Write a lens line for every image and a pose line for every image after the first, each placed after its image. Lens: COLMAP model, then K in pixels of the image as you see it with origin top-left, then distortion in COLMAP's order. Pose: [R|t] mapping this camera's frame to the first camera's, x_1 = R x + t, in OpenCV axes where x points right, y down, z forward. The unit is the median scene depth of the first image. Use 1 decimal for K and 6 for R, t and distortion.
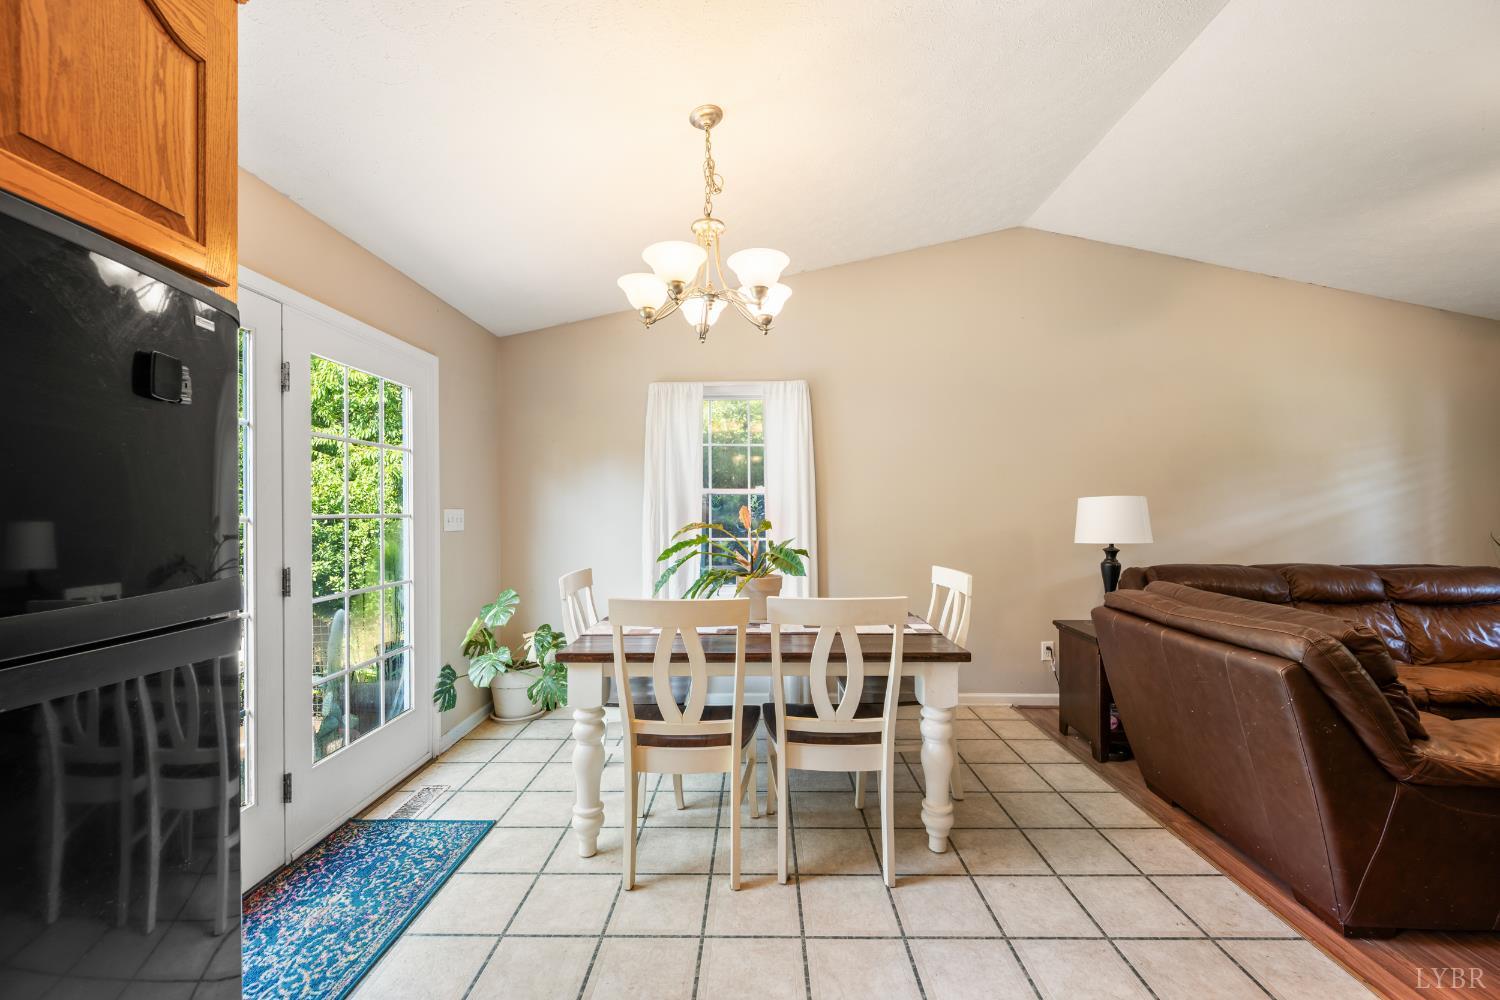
lens RADIAL K [[584.6, 0, 755.6], [0, 584.6, 506.8], [0, 0, 1]] dist [-0.003118, 0.000972]
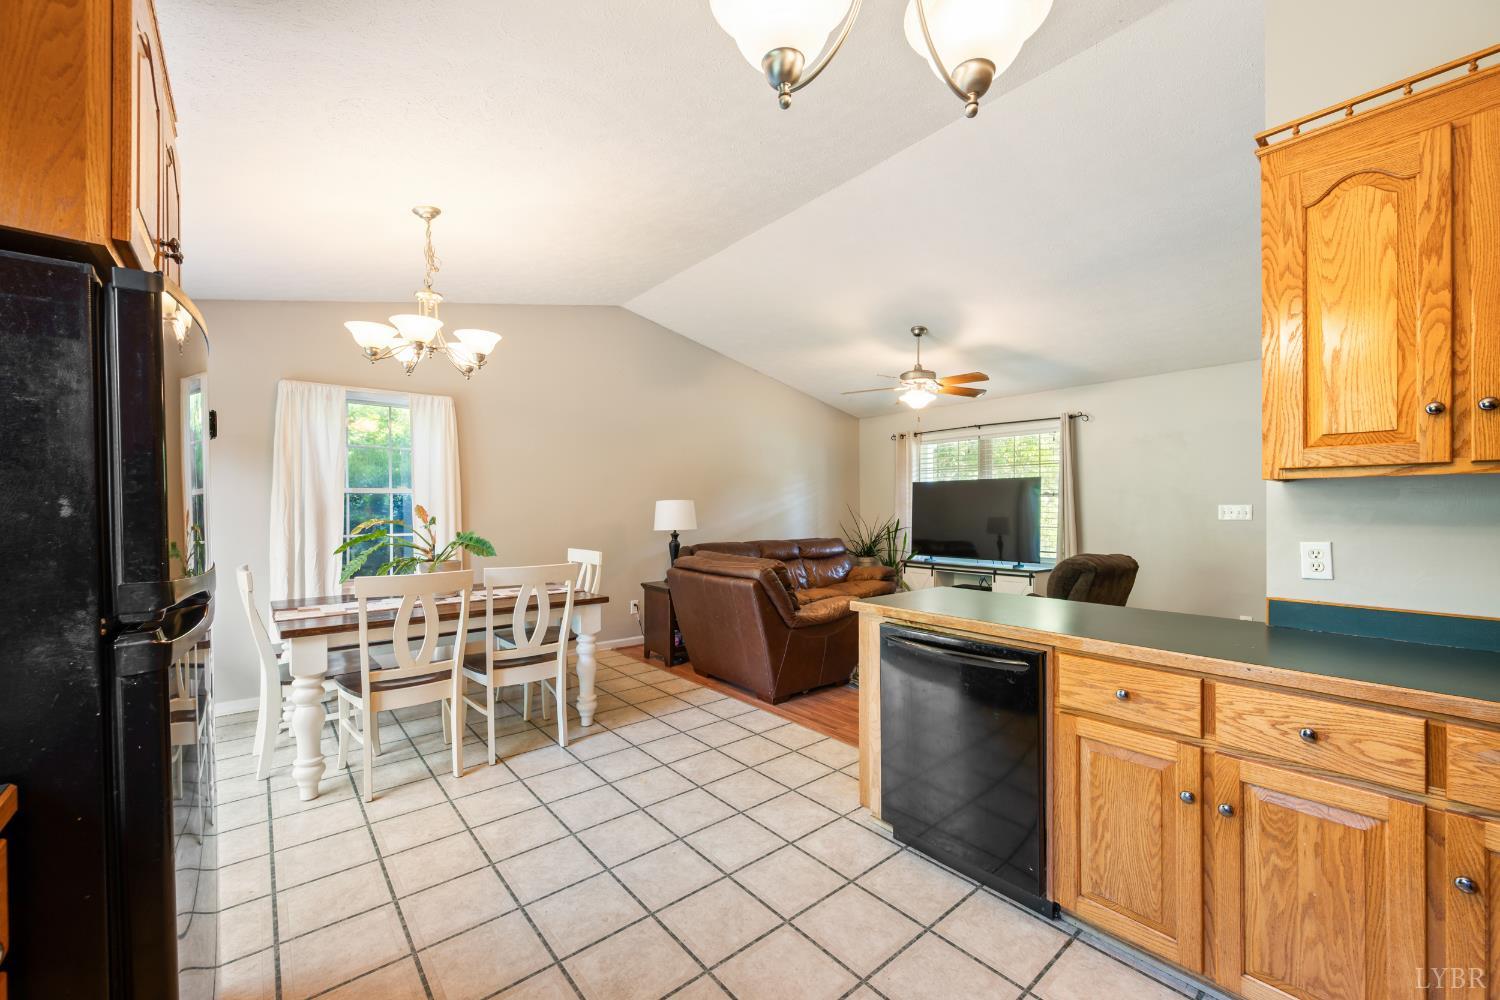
lens RADIAL K [[584.6, 0, 749.2], [0, 584.6, 509.8], [0, 0, 1]] dist [-0.003118, 0.000972]
pose [[0.761198, 0.000245, 0.648520, -0.364464], [-0.005068, 0.999972, 0.005571, -0.002228], [-0.648500, -0.007528, 0.761178, -0.458369]]
